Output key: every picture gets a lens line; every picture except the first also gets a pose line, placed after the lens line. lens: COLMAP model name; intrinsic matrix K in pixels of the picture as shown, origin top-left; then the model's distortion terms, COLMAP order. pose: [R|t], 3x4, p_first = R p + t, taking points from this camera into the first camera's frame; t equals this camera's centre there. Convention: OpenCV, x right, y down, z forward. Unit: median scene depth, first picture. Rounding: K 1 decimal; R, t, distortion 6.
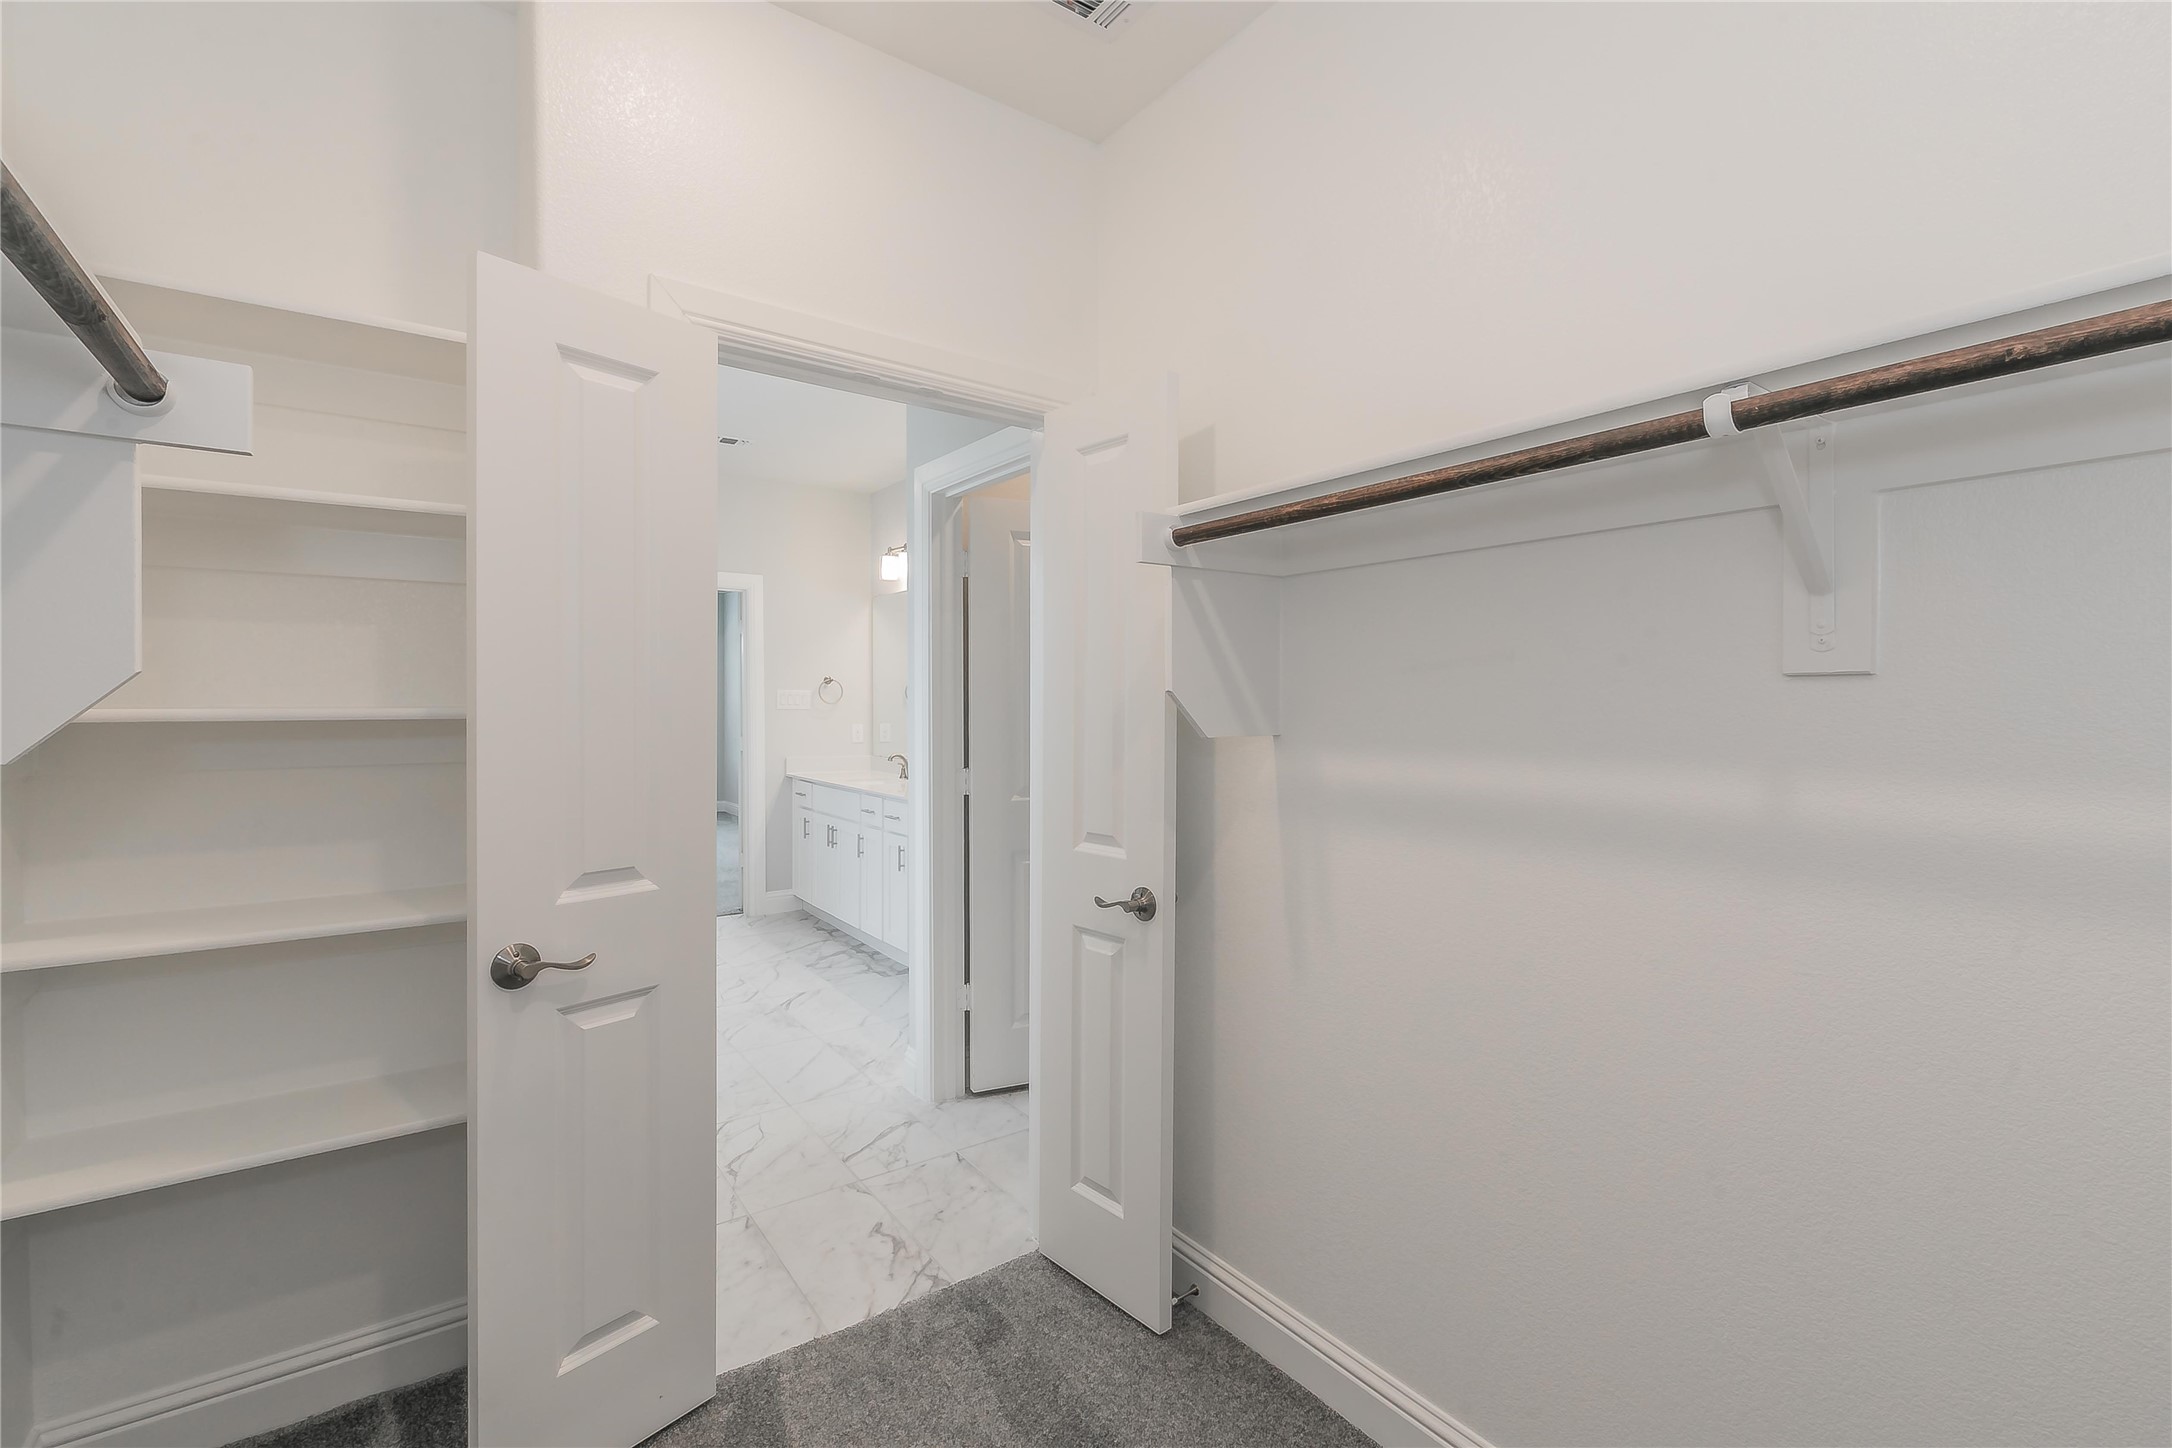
lens RADIAL K [[944.7, 0, 1066.1], [0, 944.7, 714.7], [0, 0, 1]] dist [0.007179, -0.000529]
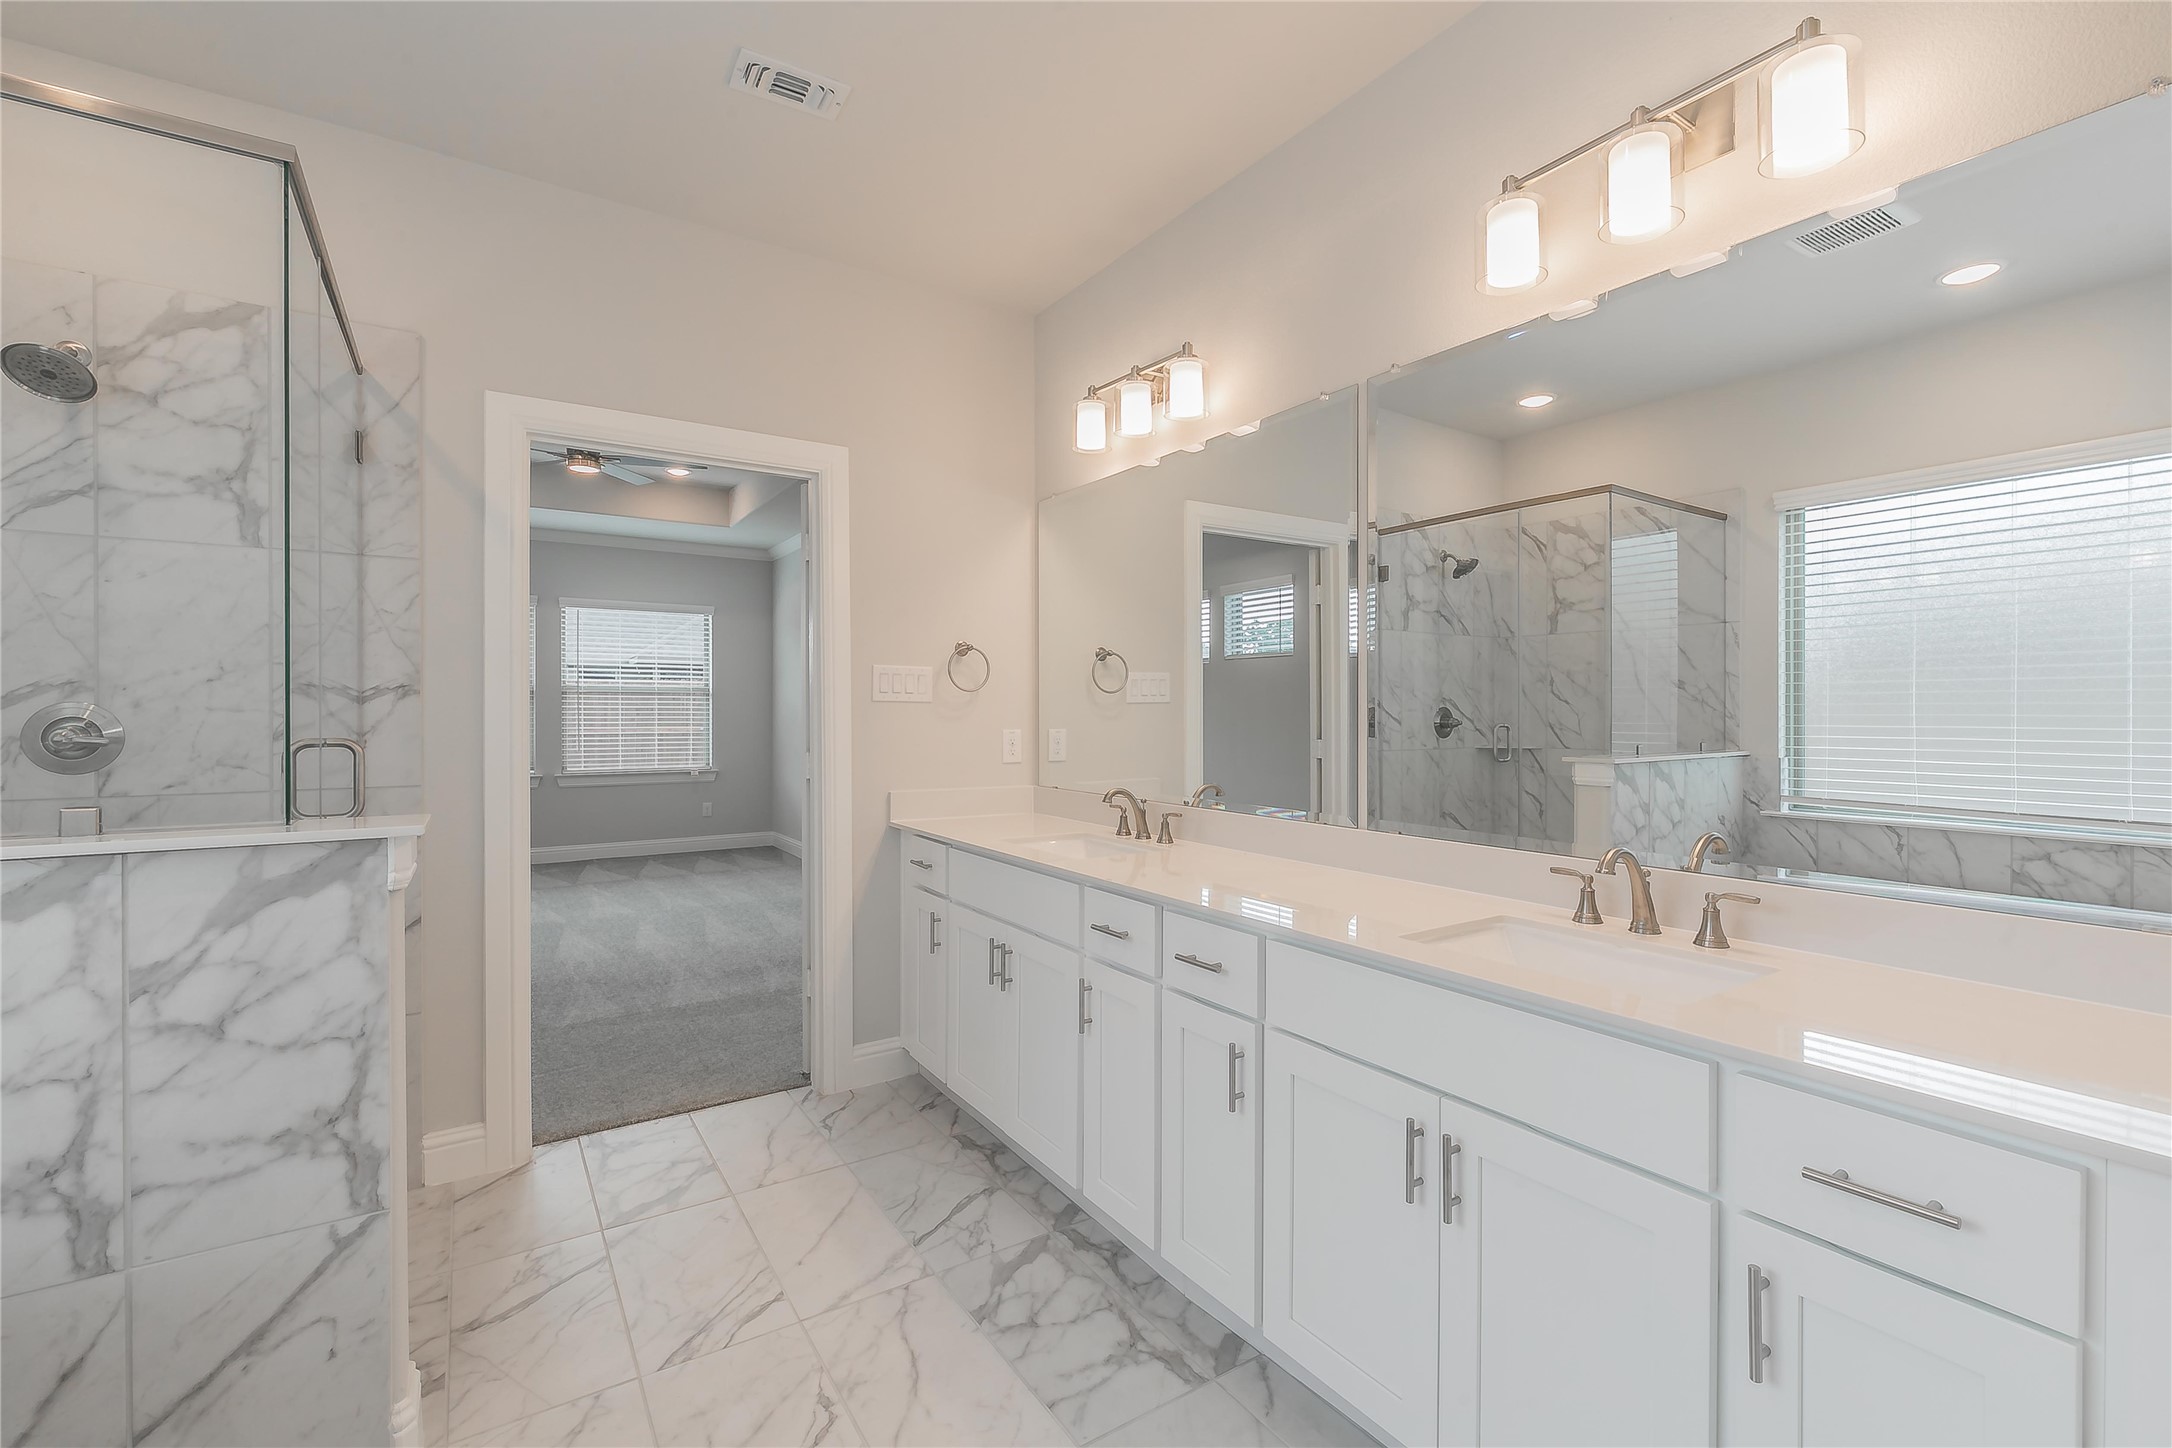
lens RADIAL K [[944.7, 0, 1107.3], [0, 944.7, 724.6], [0, 0, 1]] dist [0.007179, -0.000529]
pose [[0.999947, -0.004129, -0.009388, -0.171354], [0.004150, 0.999989, 0.002215, 0.006742], [0.009379, -0.002253, 0.999953, 0.477955]]
